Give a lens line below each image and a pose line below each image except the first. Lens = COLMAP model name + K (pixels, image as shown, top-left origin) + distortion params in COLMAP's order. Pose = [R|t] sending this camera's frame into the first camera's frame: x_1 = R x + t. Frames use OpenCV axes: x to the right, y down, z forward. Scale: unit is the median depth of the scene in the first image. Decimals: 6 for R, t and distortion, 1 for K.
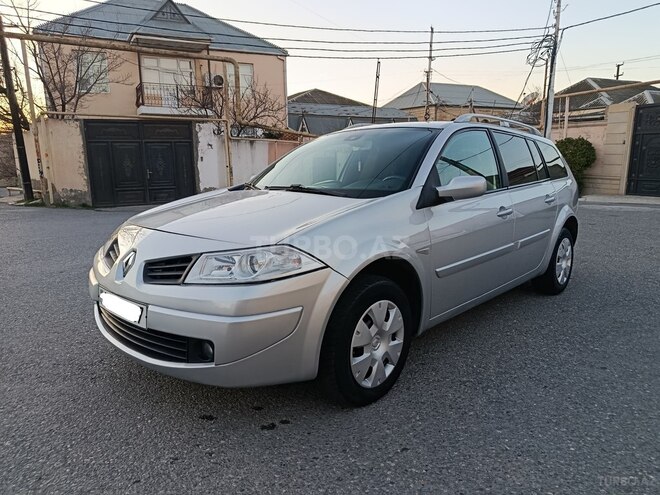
lens RADIAL K [[456.7, 0, 330.0], [0, 456.7, 247.5], [0, 0, 1]] dist [0.029821, -0.047467]
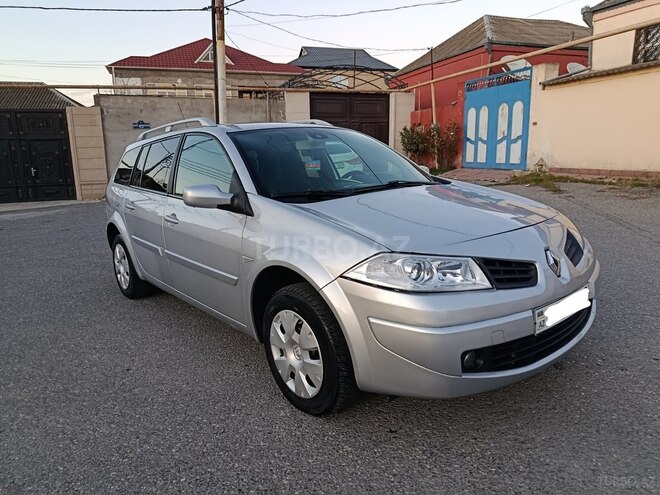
lens RADIAL K [[456.7, 0, 330.0], [0, 456.7, 247.5], [0, 0, 1]] dist [0.029821, -0.047467]
pose [[0.118594, -0.200563, 0.972476, -0.215303], [0.217402, 0.960870, 0.171657, -0.039494], [-0.968851, 0.191060, 0.157556, 0.197939]]
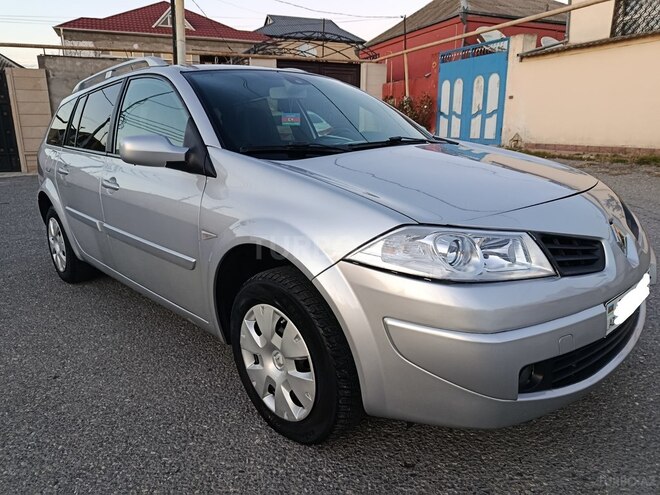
lens RADIAL K [[459.8, 0, 330.0], [0, 459.8, 247.5], [0, 0, 1]] dist [-0.002488, -0.003339]
pose [[0.046962, -0.247059, 0.967862, -0.177245], [0.201436, 0.951367, 0.233075, -0.032475], [-0.978375, 0.184016, 0.094445, 0.210959]]
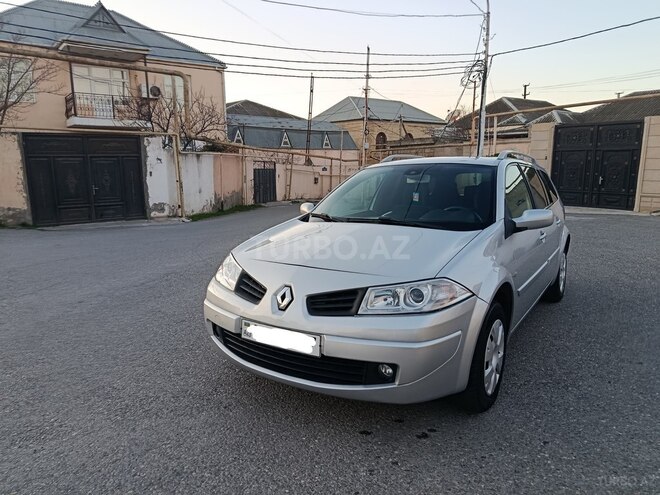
lens RADIAL K [[455.4, 0, 330.0], [0, 455.4, 247.5], [0, 0, 1]] dist [0.034925, -0.047562]
pose [[0.986140, -0.028837, 0.163390, -0.077187], [0.032072, 0.999338, -0.017193, -0.009765], [-0.162786, 0.022195, 0.986412, -0.015004]]
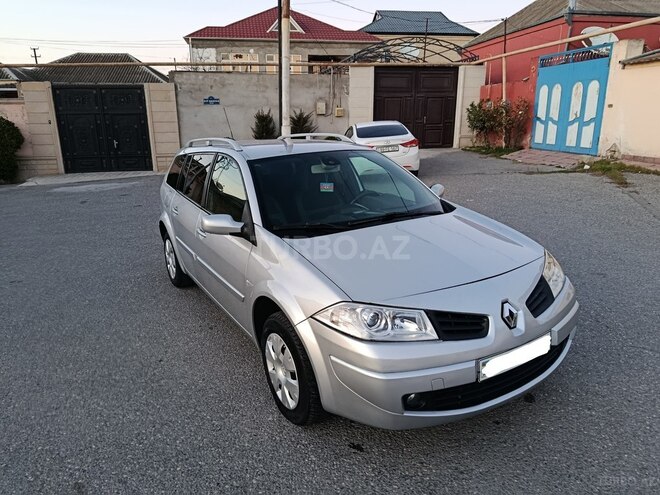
lens RADIAL K [[455.4, 0, 330.0], [0, 455.4, 247.5], [0, 0, 1]] dist [0.034925, -0.047562]
pose [[0.270324, -0.261273, 0.926640, -0.223887], [0.199534, 0.956780, 0.211562, -0.062528], [-0.941866, 0.127706, 0.310774, 0.159718]]
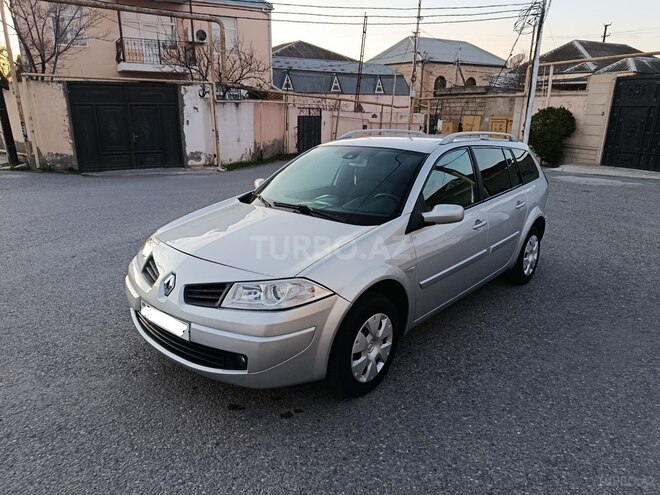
lens RADIAL K [[456.7, 0, 330.0], [0, 456.7, 247.5], [0, 0, 1]] dist [0.029821, -0.047467]
pose [[0.999190, 0.007893, 0.039465, -0.009560], [-0.011776, 0.995005, 0.099124, -0.028739], [-0.038486, -0.099509, 0.994292, -0.032081]]
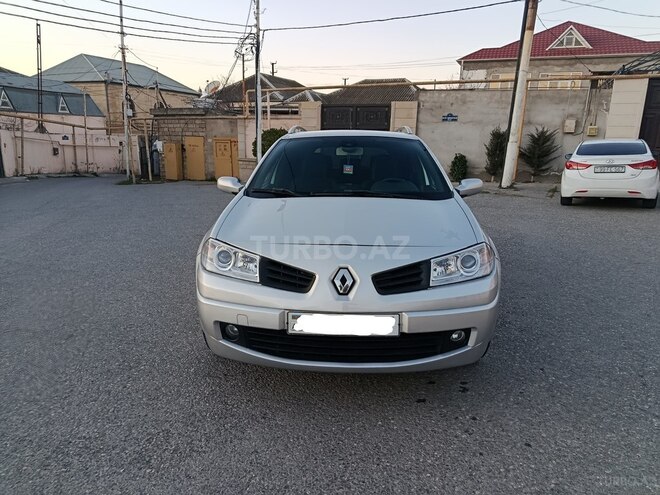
lens RADIAL K [[455.4, 0, 330.0], [0, 455.4, 247.5], [0, 0, 1]] dist [0.034925, -0.047562]
pose [[0.762022, -0.125866, 0.635201, -0.165945], [0.100967, 0.992025, 0.075445, -0.017763], [-0.639632, 0.006643, 0.768653, 0.039027]]
